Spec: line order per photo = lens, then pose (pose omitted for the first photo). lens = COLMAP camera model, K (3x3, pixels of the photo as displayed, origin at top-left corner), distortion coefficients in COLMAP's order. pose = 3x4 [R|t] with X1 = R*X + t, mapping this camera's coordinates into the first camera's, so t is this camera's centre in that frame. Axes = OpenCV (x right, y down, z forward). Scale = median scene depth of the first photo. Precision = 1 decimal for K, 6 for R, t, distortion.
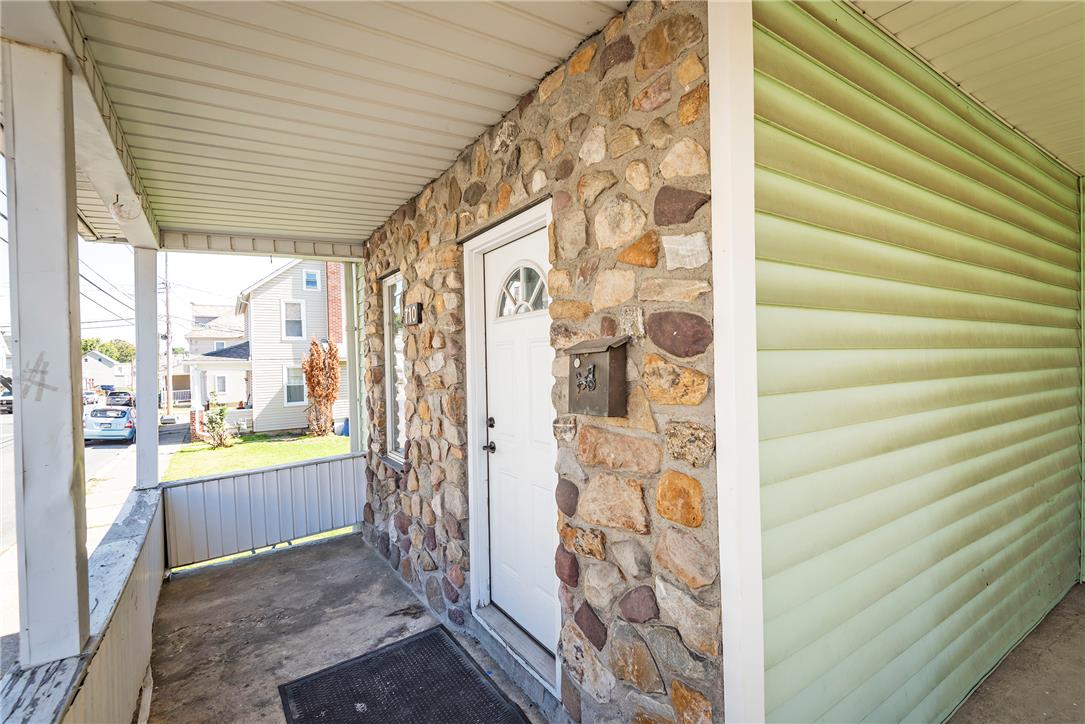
lens RADIAL K [[489.3, 0, 543.5], [0, 489.3, 365.1], [0, 0, 1]] dist [0.015819, -0.009866]
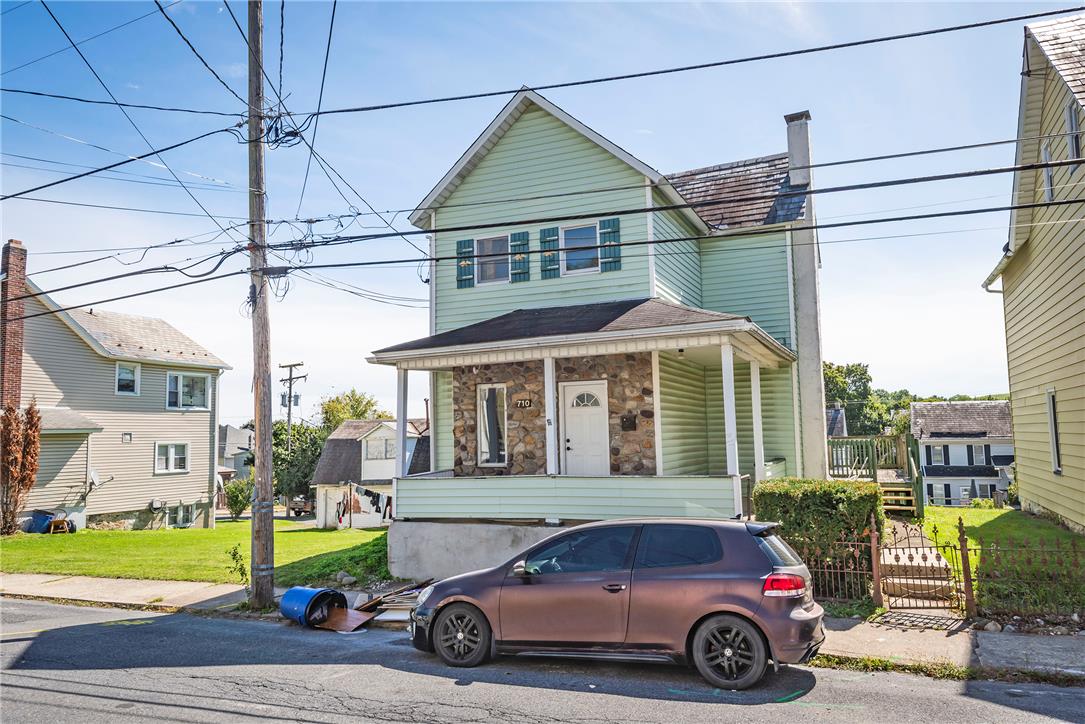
lens RADIAL K [[772.3, 0, 539.8], [0, 772.3, 363.9], [0, 0, 1]] dist [0.006511, 0.001780]
pose [[0.838857, 0.058231, 0.541229, -4.655011], [0.006093, 0.993195, -0.116302, 0.321614], [-0.544318, 0.100858, 0.832794, -4.805787]]
